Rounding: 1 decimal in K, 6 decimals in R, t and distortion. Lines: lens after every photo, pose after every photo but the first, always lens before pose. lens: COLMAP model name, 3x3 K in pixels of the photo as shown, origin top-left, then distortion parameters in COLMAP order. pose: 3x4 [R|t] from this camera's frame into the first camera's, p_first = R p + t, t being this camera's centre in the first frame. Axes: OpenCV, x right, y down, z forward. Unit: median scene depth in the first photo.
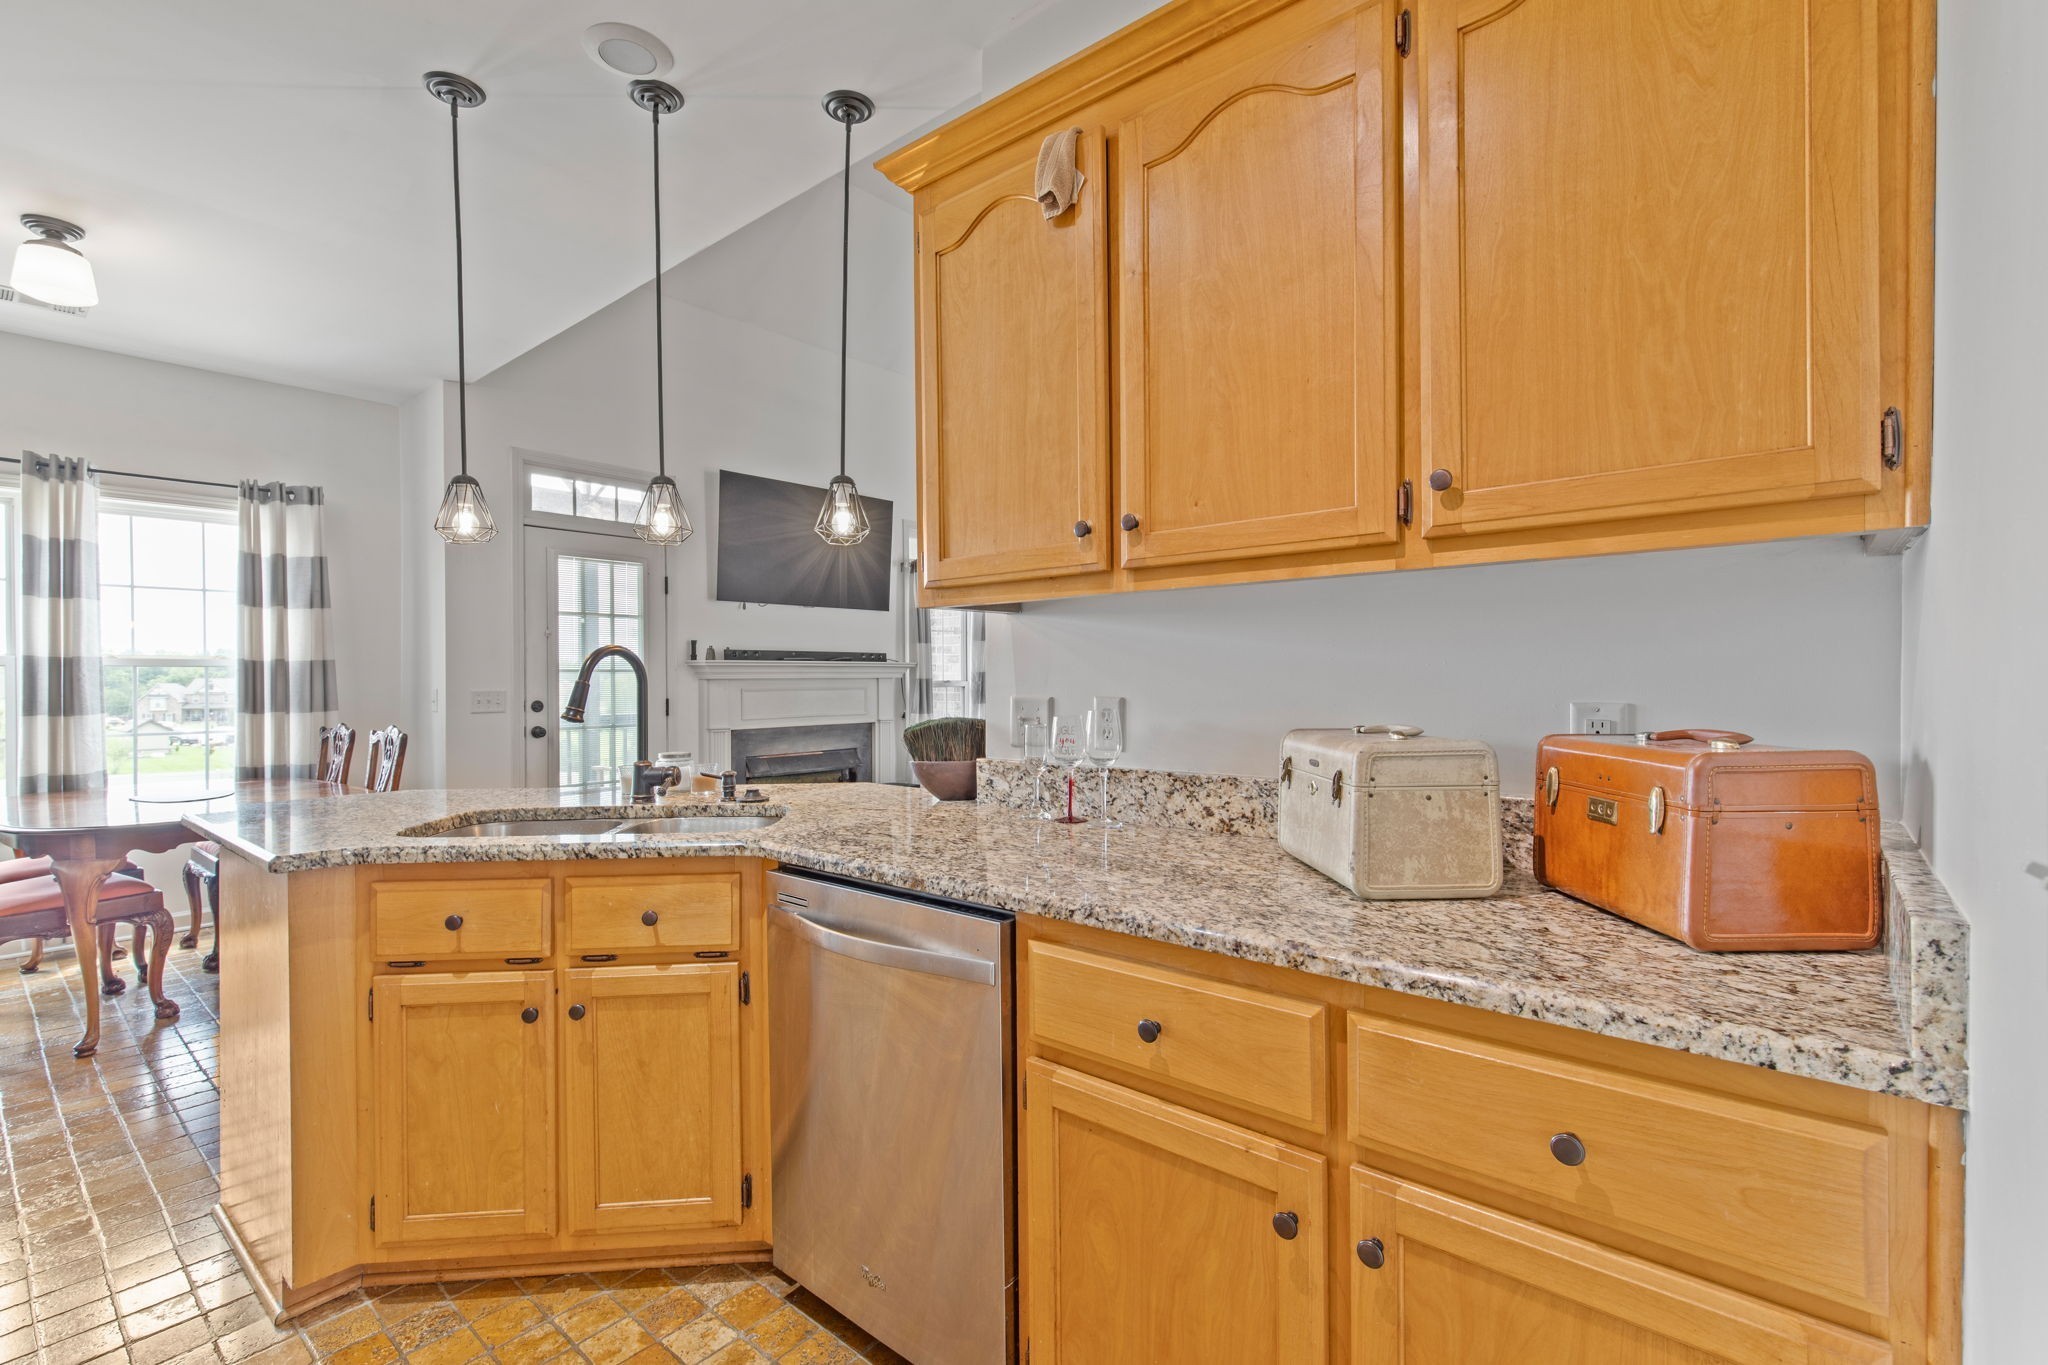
lens RADIAL K [[924.6, 0, 1018.8], [0, 924.6, 689.9], [0, 0, 1]] dist [0.000853, 0.000664]
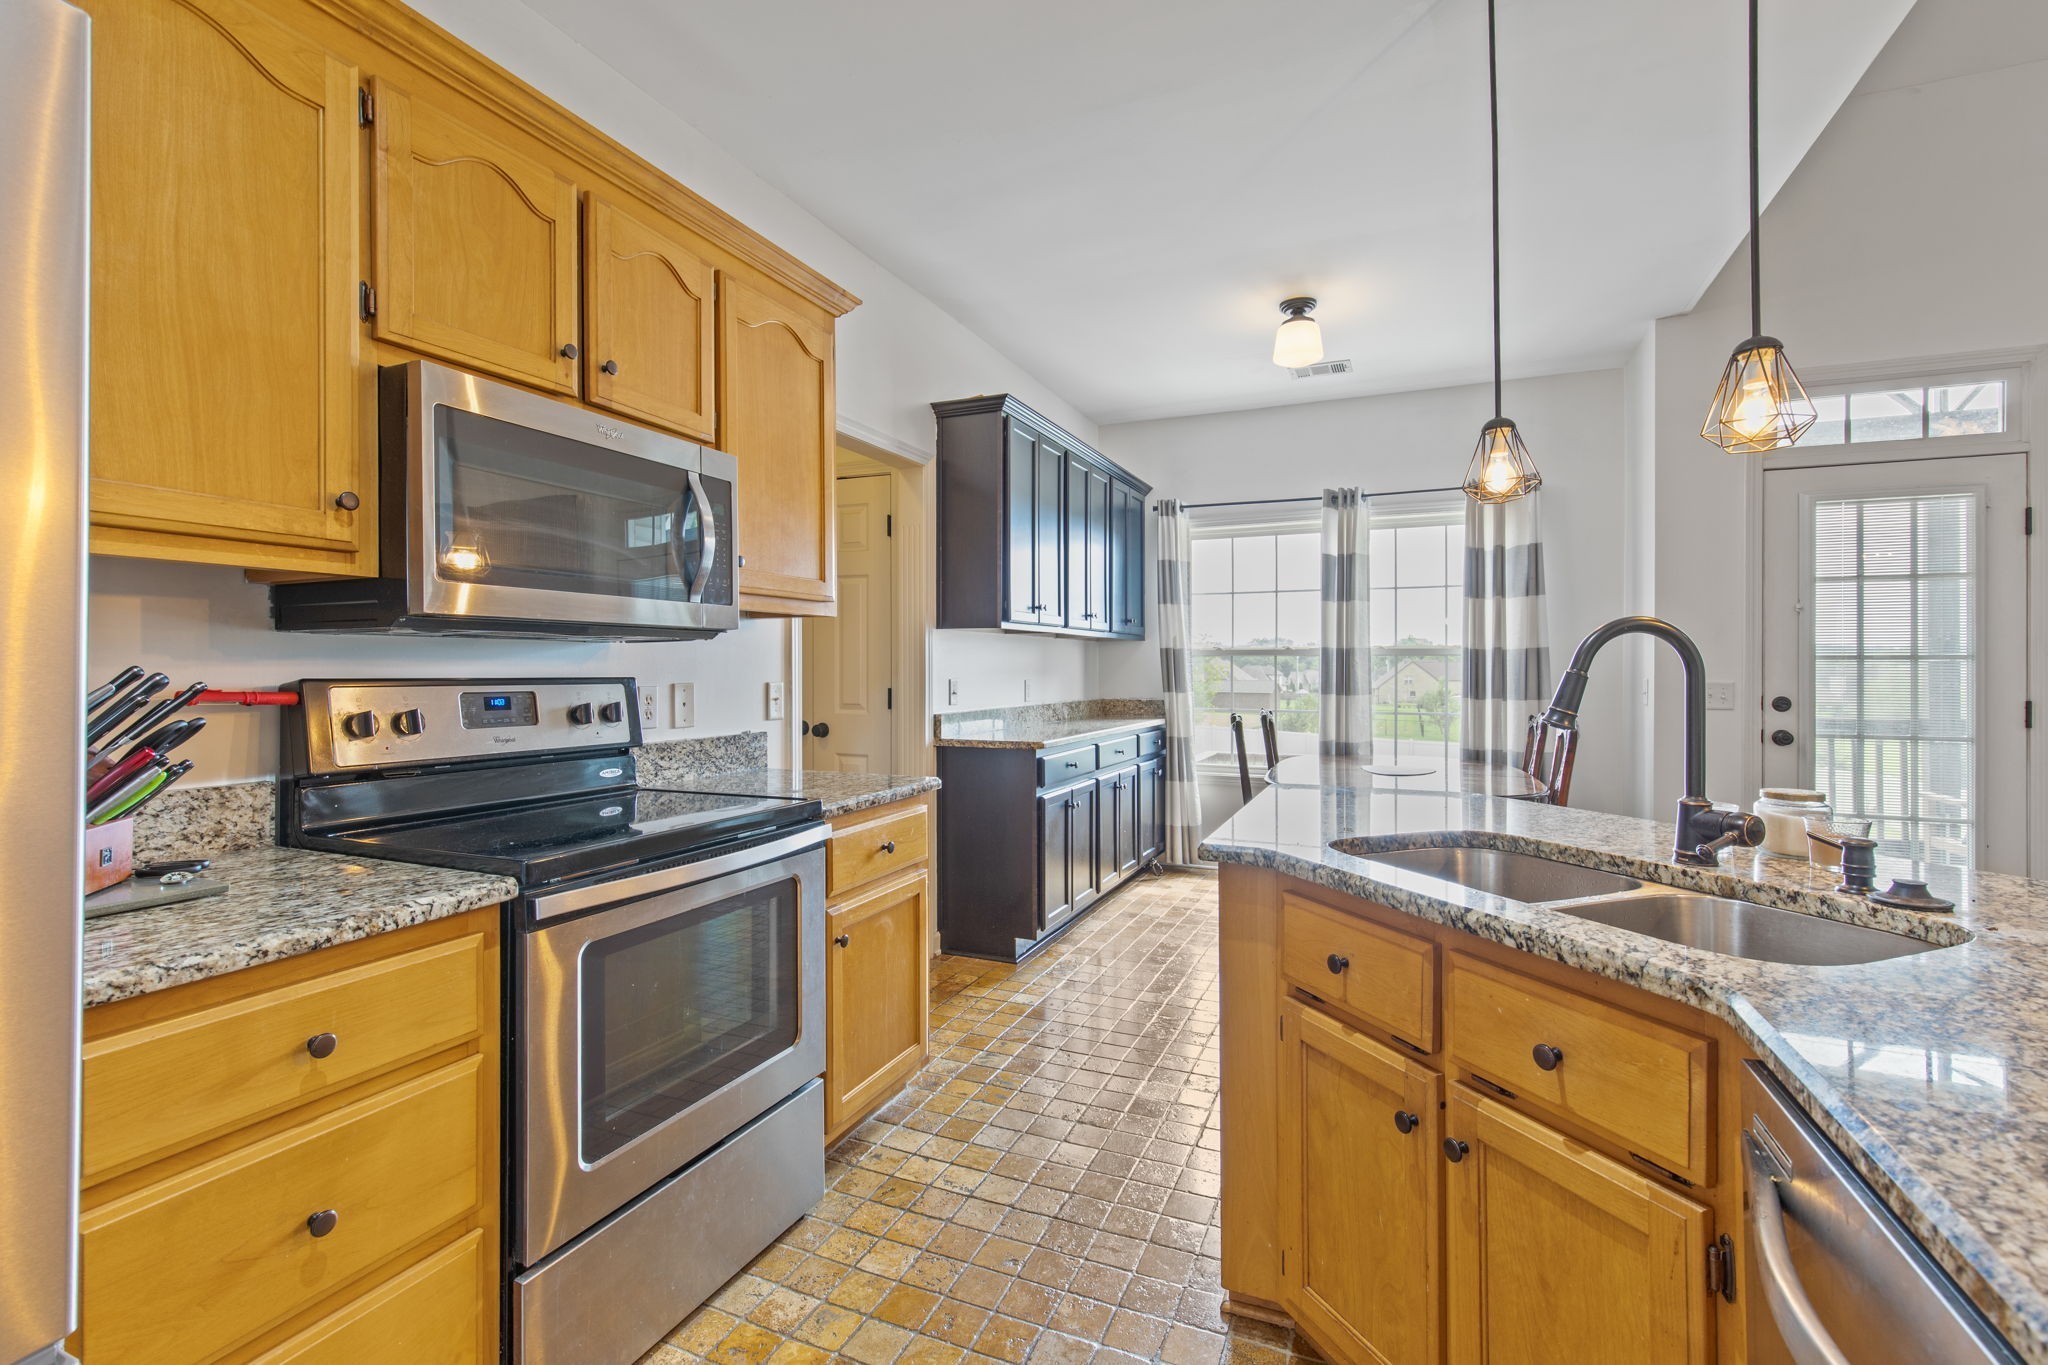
lens RADIAL K [[924.6, 0, 1015.3], [0, 924.6, 667.2], [0, 0, 1]] dist [0.000853, 0.000664]
pose [[0.285194, 0.005128, -0.958456, 0.035413], [-0.017171, 0.999853, 0.000240, -0.002427], [0.958316, 0.016389, 0.285240, 0.193919]]
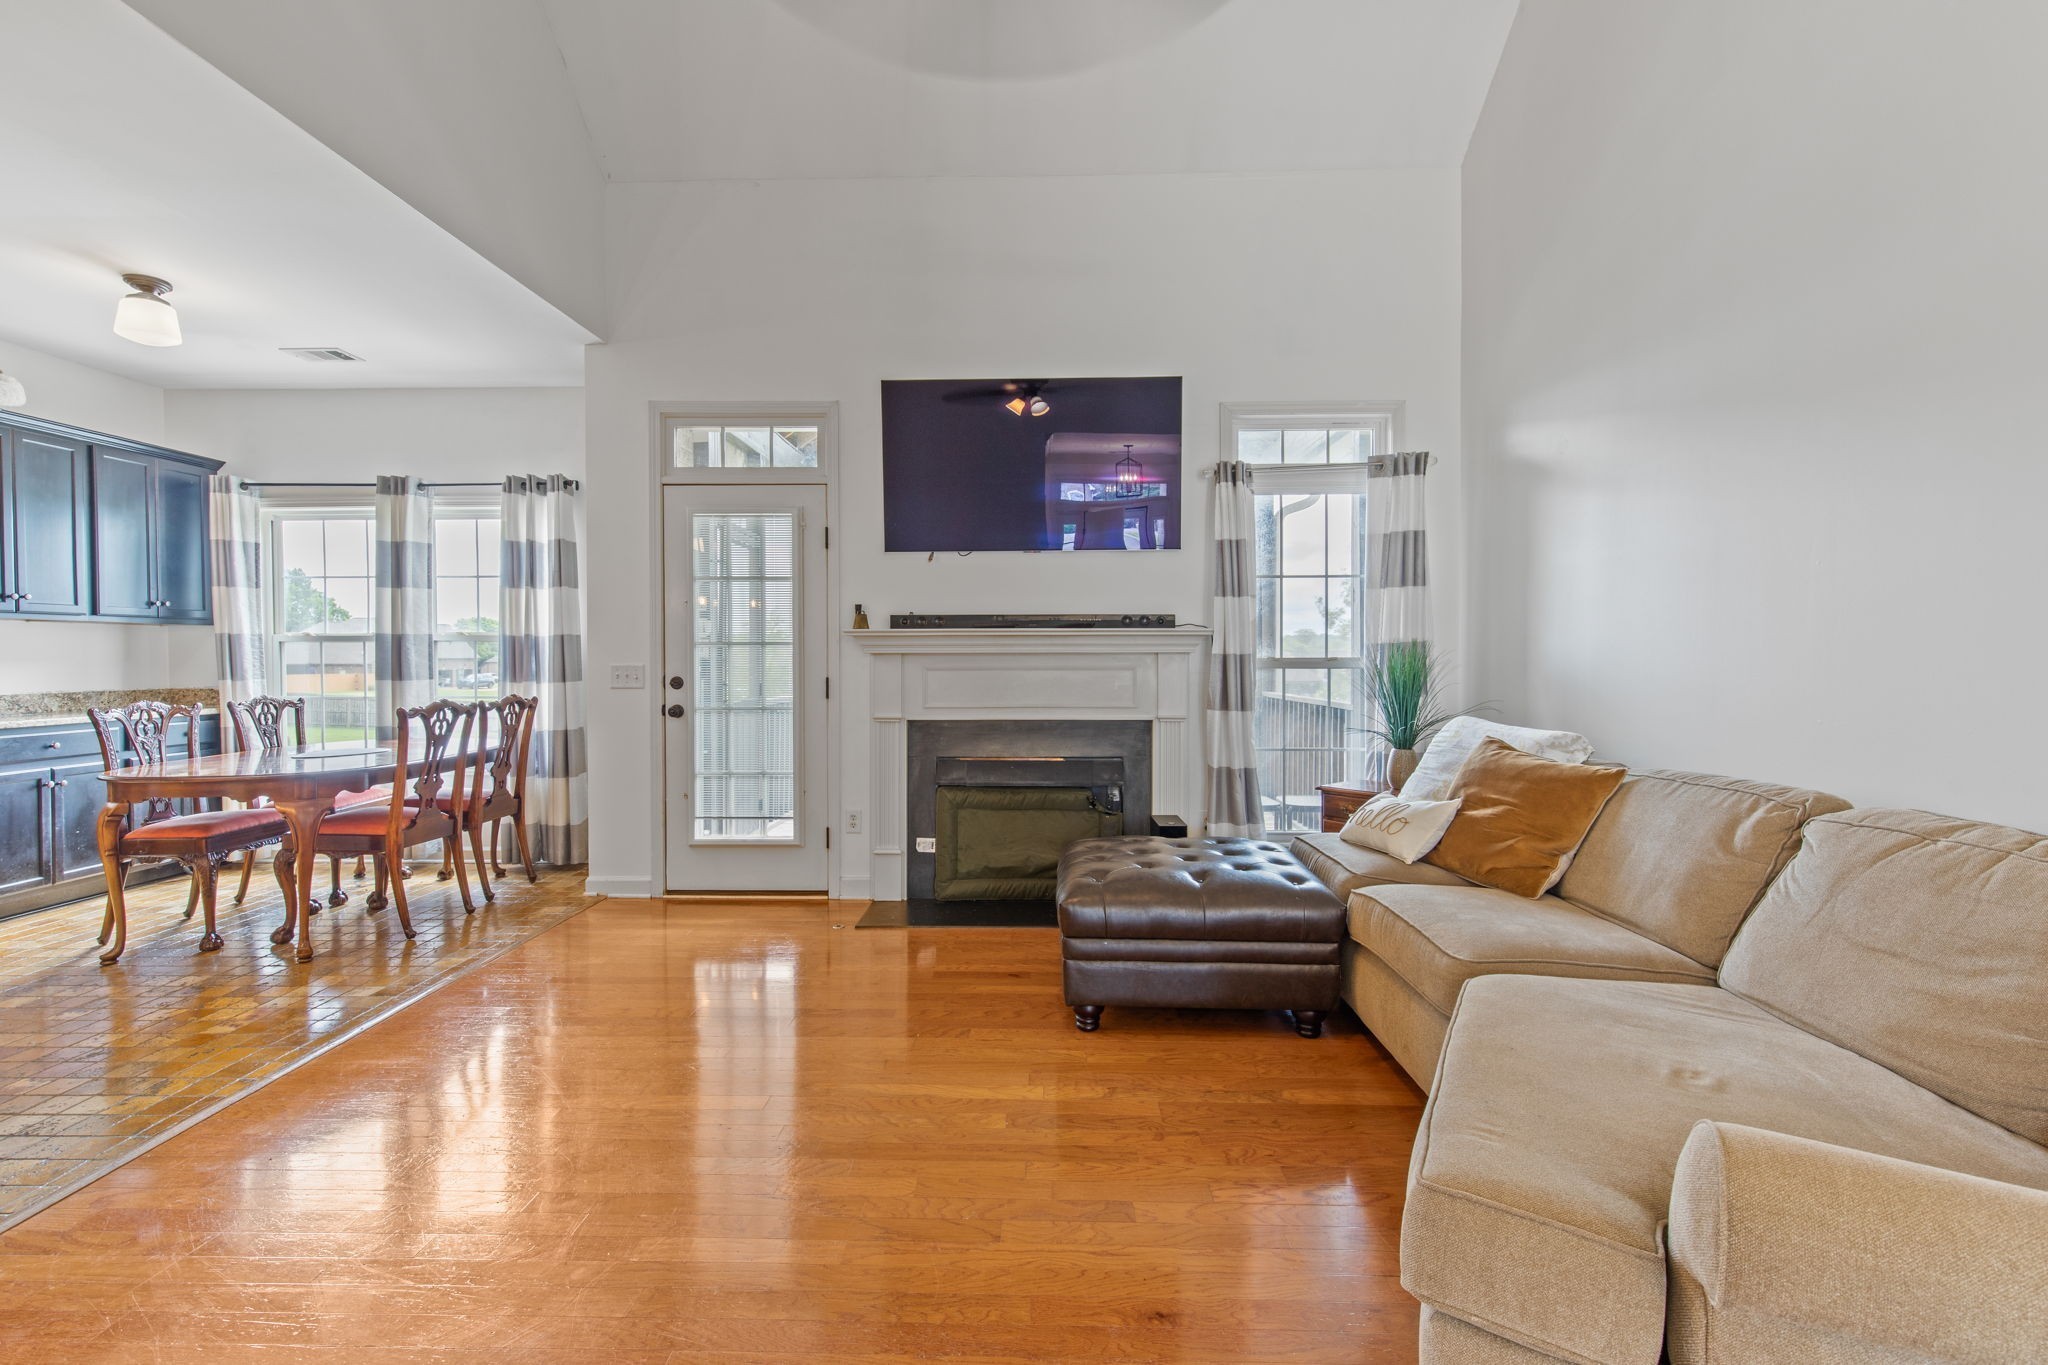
lens RADIAL K [[924.6, 0, 1033.4], [0, 924.6, 666.4], [0, 0, 1]] dist [0.000853, 0.000664]
pose [[0.630162, 0.016594, -0.776286, 0.449963], [-0.012087, 0.999860, 0.011561, -0.014718], [0.776369, 0.002098, 0.630275, 0.779418]]
